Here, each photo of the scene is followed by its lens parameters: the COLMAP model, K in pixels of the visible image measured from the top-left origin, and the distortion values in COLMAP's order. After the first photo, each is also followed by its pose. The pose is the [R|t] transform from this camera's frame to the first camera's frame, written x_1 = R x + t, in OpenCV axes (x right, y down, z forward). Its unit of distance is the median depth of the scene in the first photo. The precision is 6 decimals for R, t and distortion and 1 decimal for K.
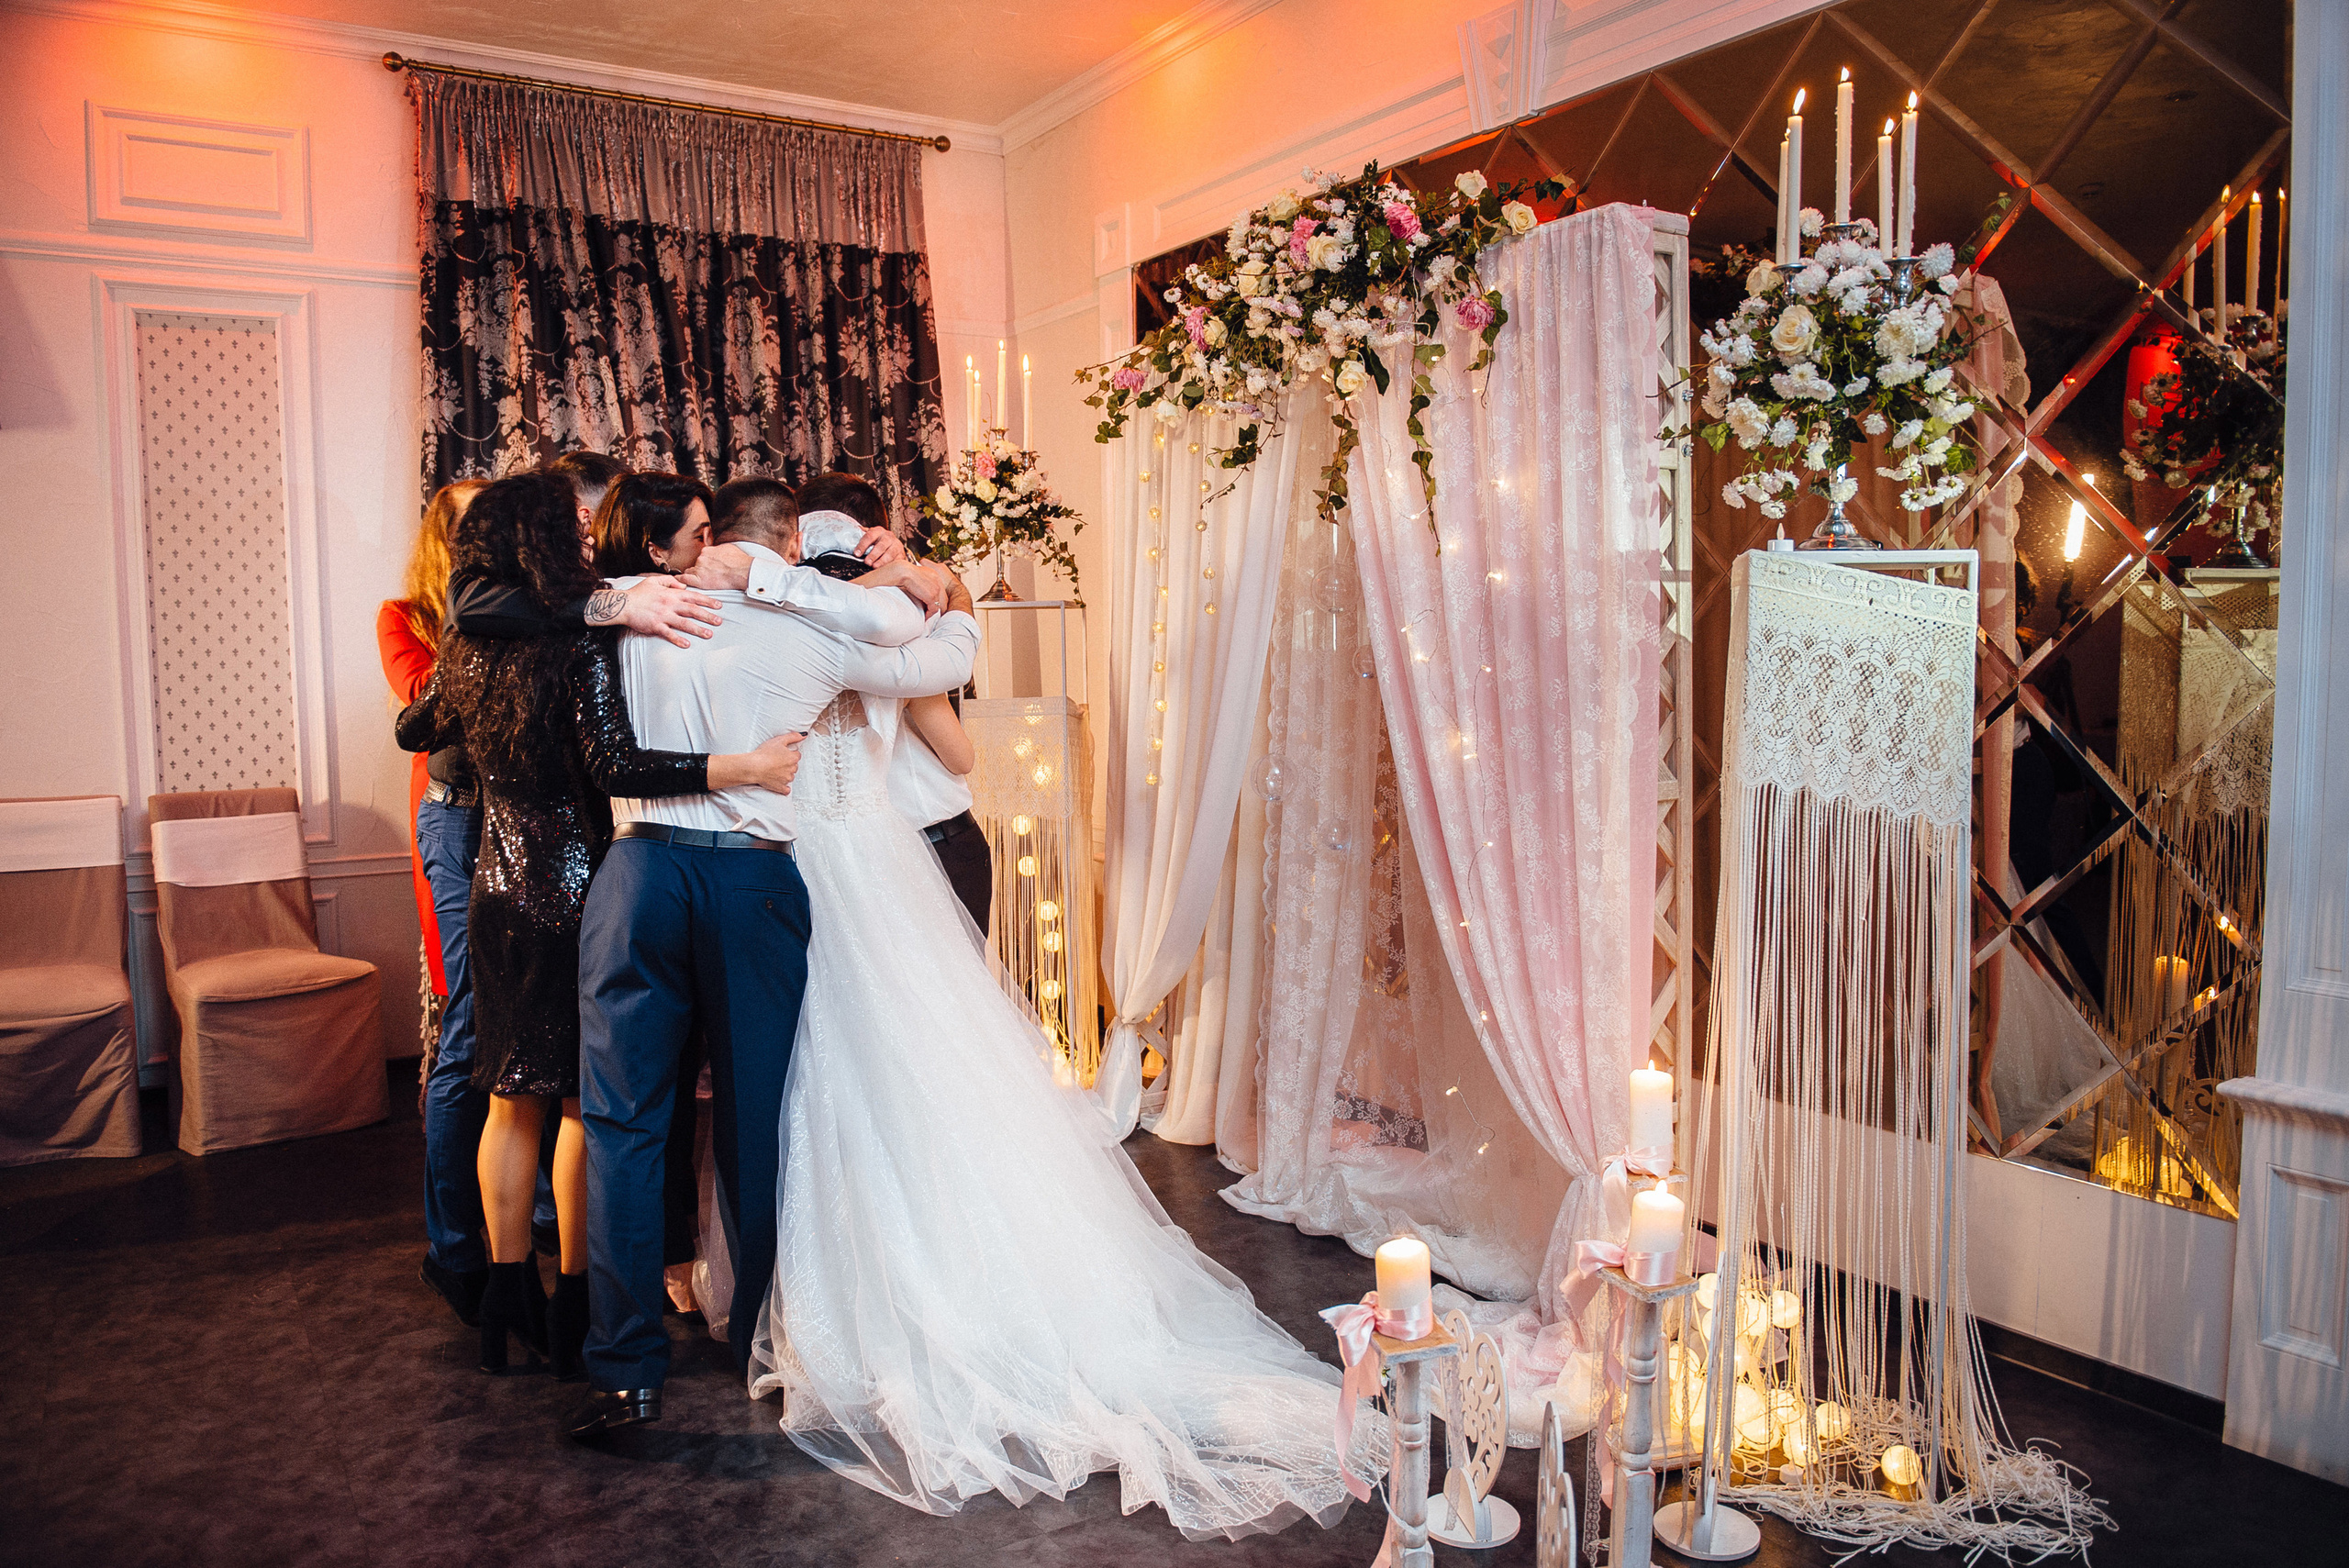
lens RADIAL K [[1659.7, 0, 1175.4], [0, 1659.7, 780.7], [0, 0, 1]] dist [-0.030248, -0.008675]
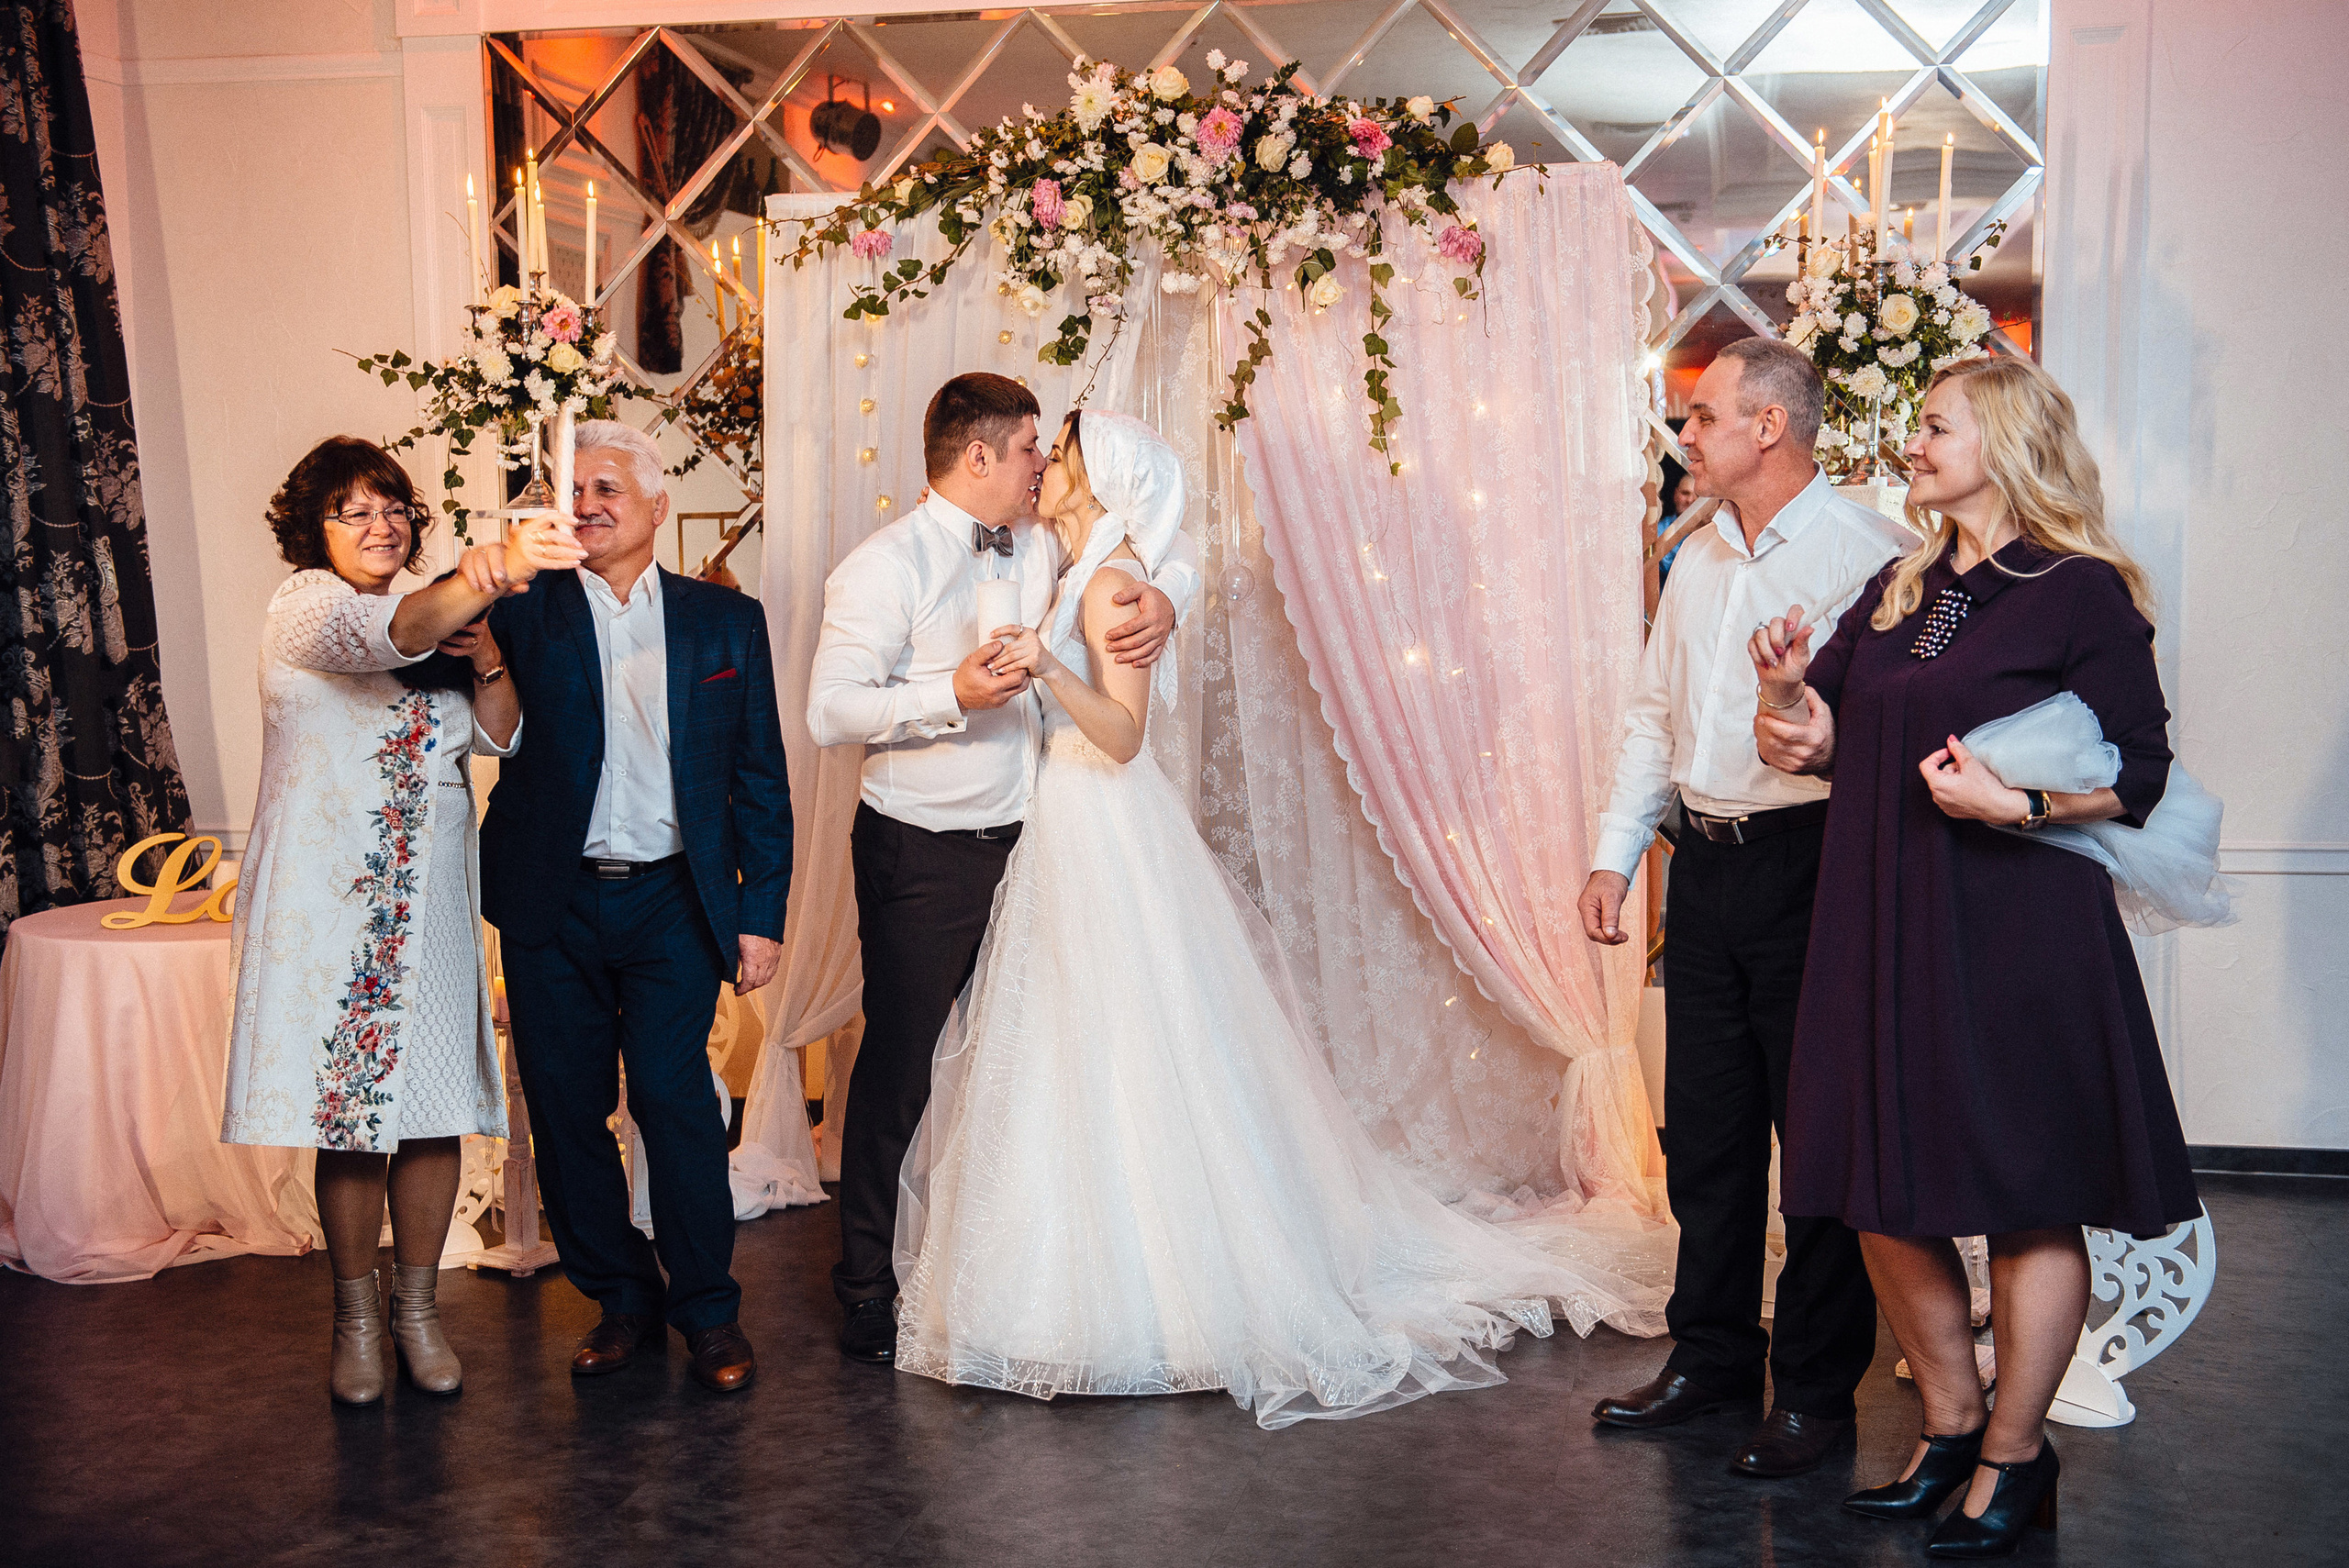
lens RADIAL K [[2772.4, 0, 1175.9], [0, 2772.4, 751.3], [0, 0, 1]] dist [0.092714, 0.000000]
pose [[0.691546, -0.056598, 0.720112, -0.827466], [0.066090, 0.997702, 0.014948, -0.001872], [-0.719303, 0.037255, 0.693697, -0.048397]]
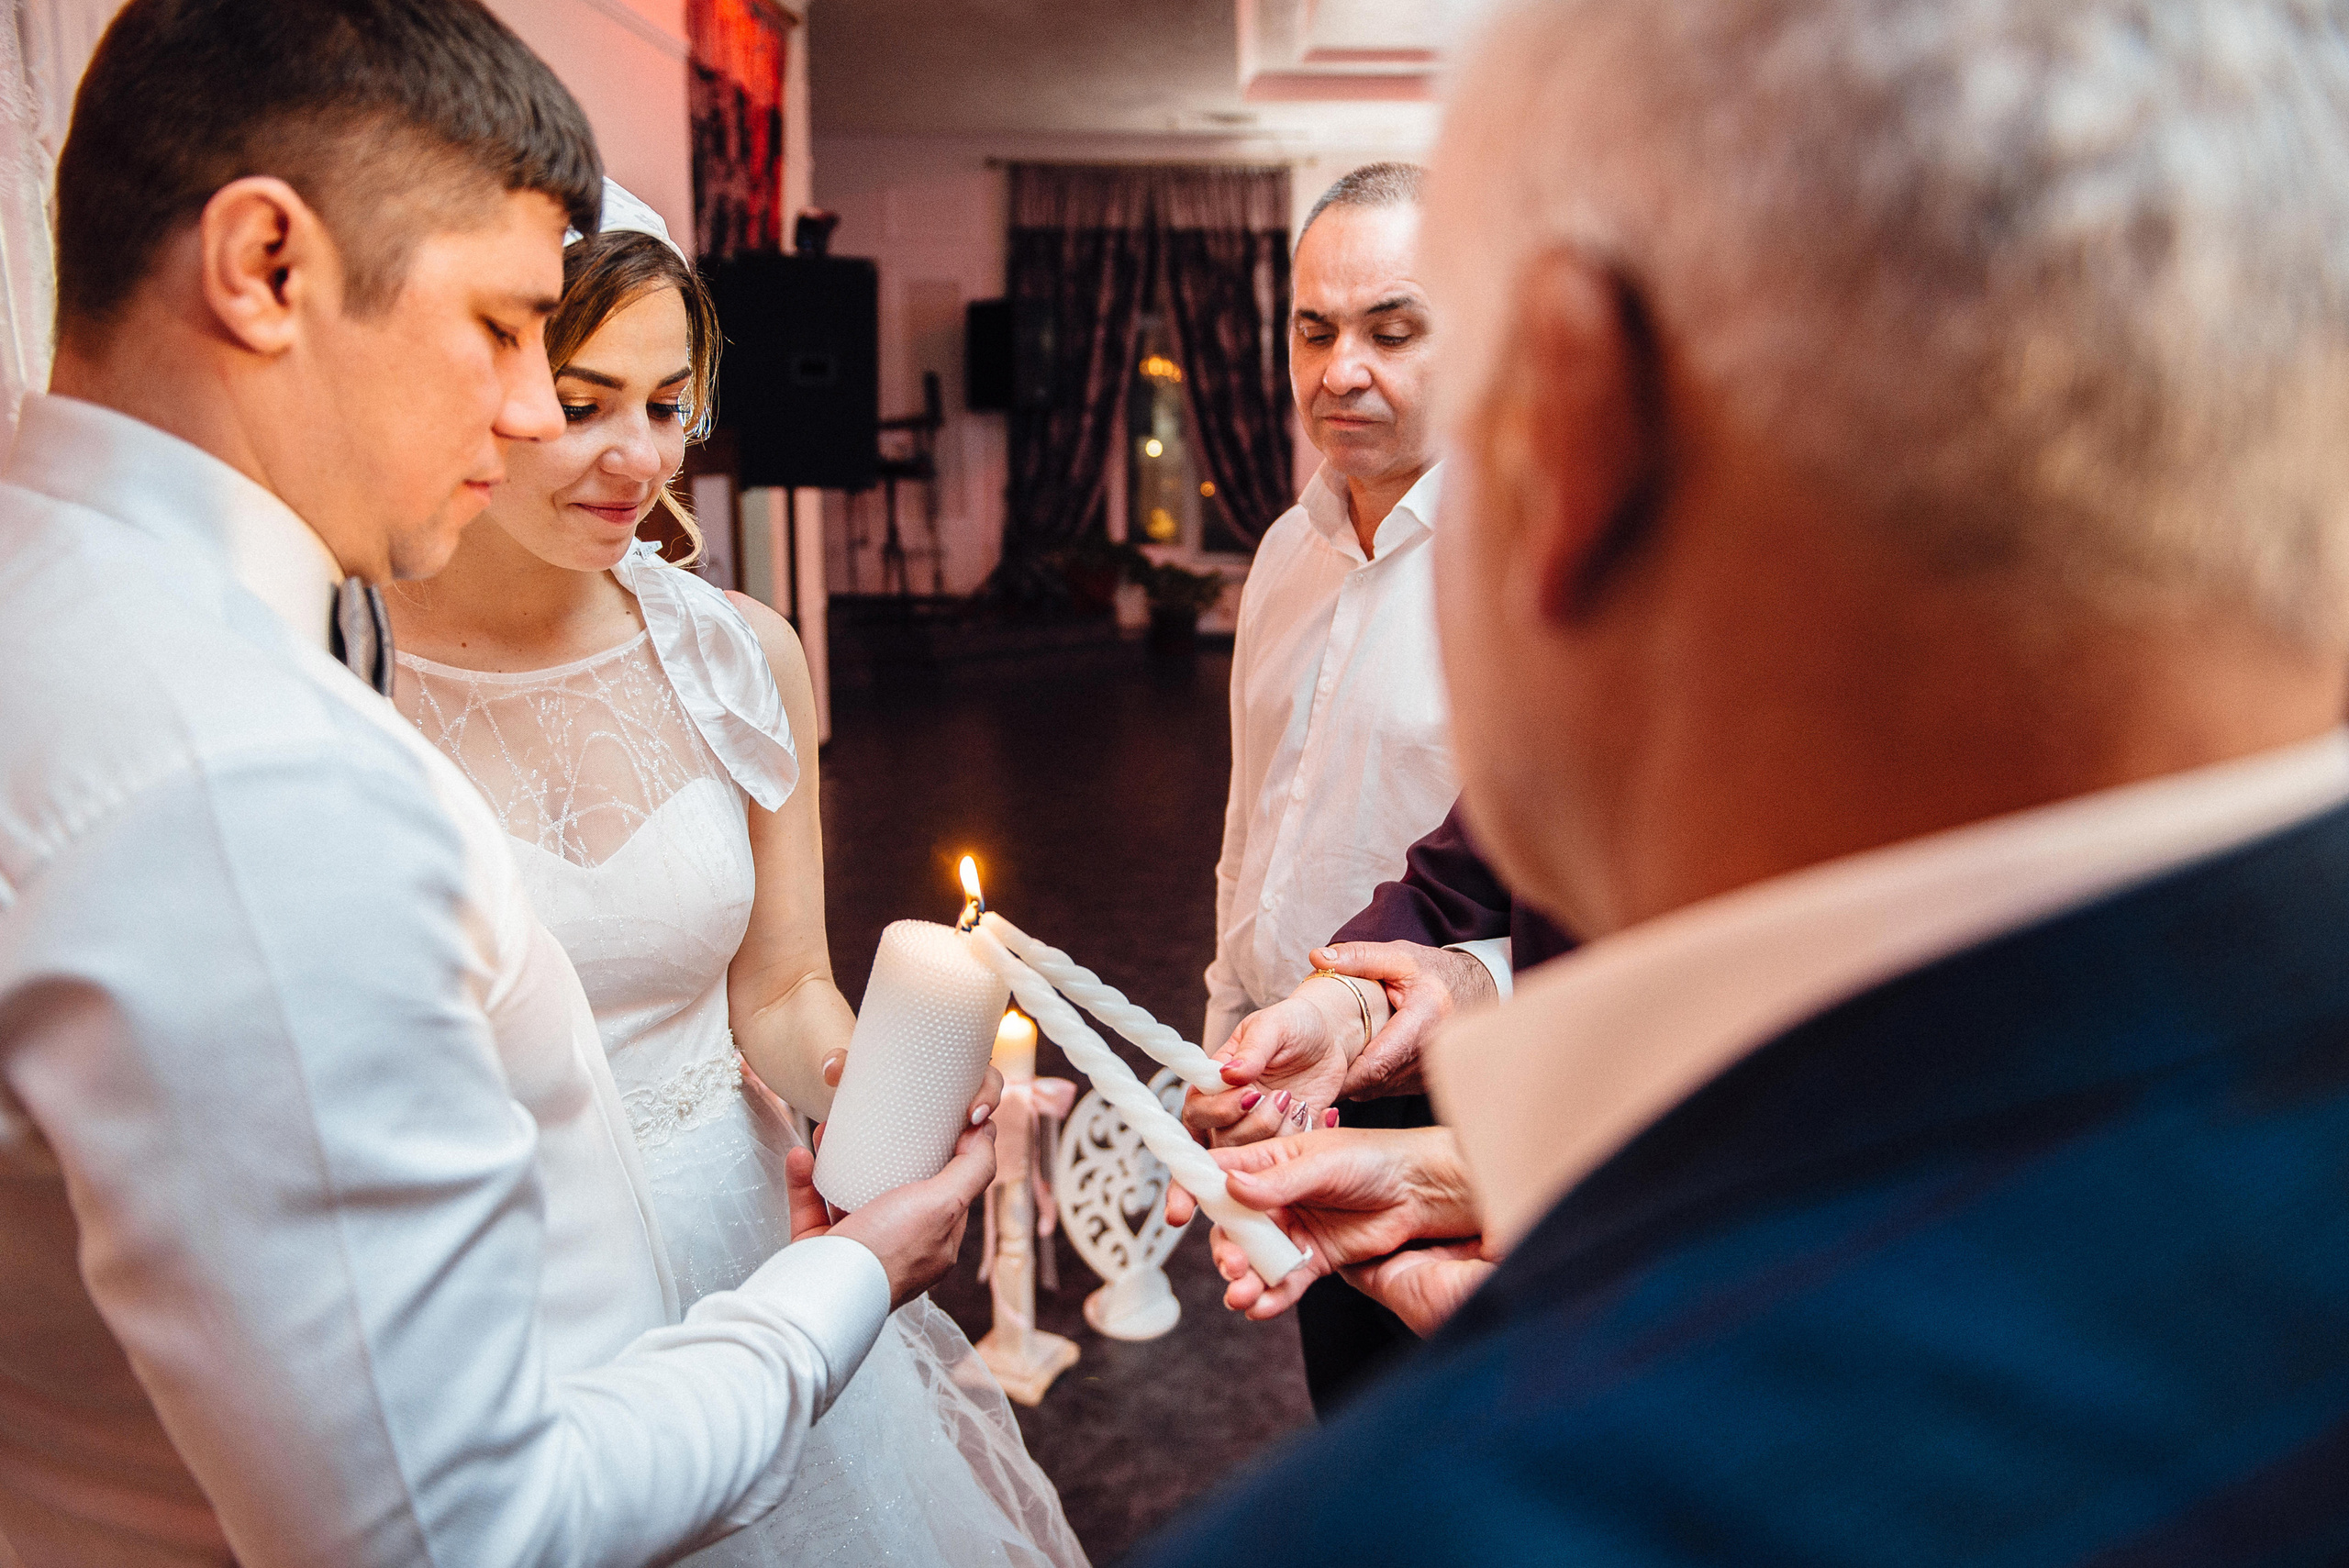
lens RADIAL K [[1659.7, 0, 1161.3], [0, 1659.7, 781.0], [0, 0, 1]] dist [-0.030248, -0.008675]
pose [[-0.810215, -0.101988, 0.577192, -0.266234], [0.071363, 0.960255, 0.269847, -0.085428], [-0.581773, 0.259824, -0.770735, 0.802451]]
